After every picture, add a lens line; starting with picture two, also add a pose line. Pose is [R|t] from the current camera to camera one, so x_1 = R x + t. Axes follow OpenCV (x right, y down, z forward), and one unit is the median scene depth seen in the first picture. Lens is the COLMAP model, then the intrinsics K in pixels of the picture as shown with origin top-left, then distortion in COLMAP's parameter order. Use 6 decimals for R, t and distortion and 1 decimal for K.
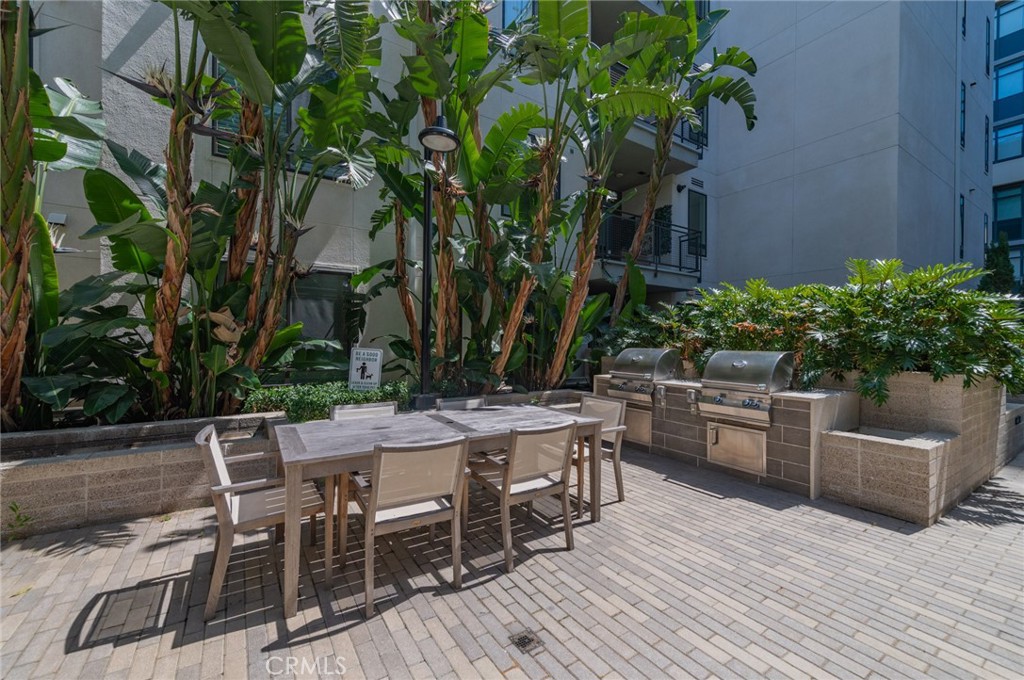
lens RADIAL K [[414.5, 0, 512.0], [0, 414.5, 340.0], [0, 0, 1]] dist [0.010702, -0.000329]
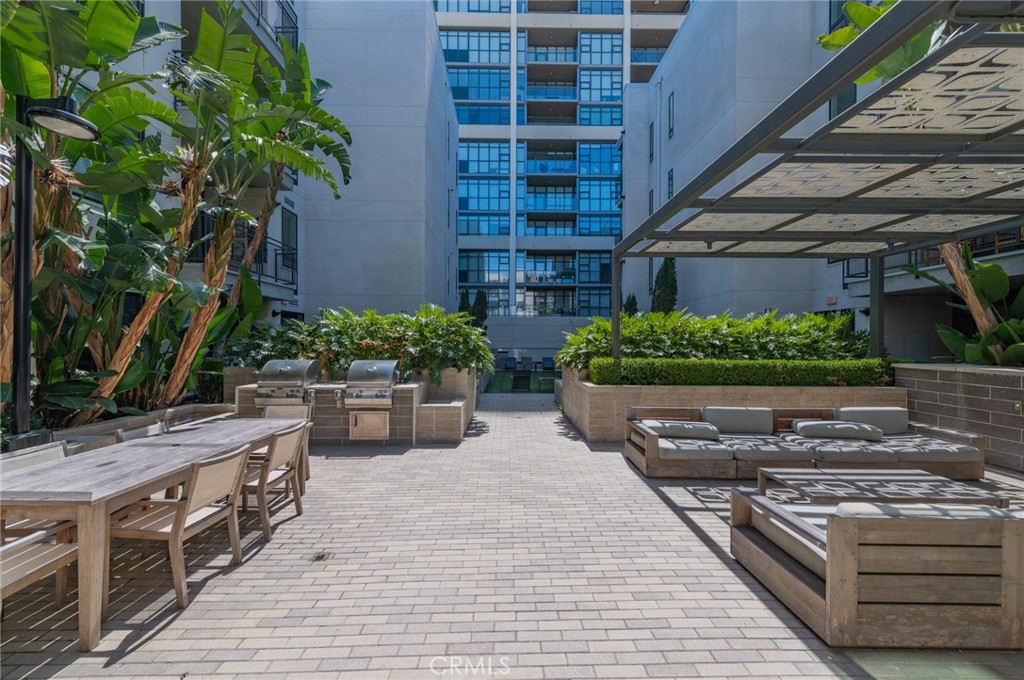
lens RADIAL K [[414.5, 0, 512.0], [0, 414.5, 340.0], [0, 0, 1]] dist [0.010702, -0.000329]
pose [[0.535032, -0.005349, 0.844815, -0.443803], [-0.001624, 0.999972, 0.007361, -0.059973], [-0.844830, -0.005310, 0.535008, -0.228602]]
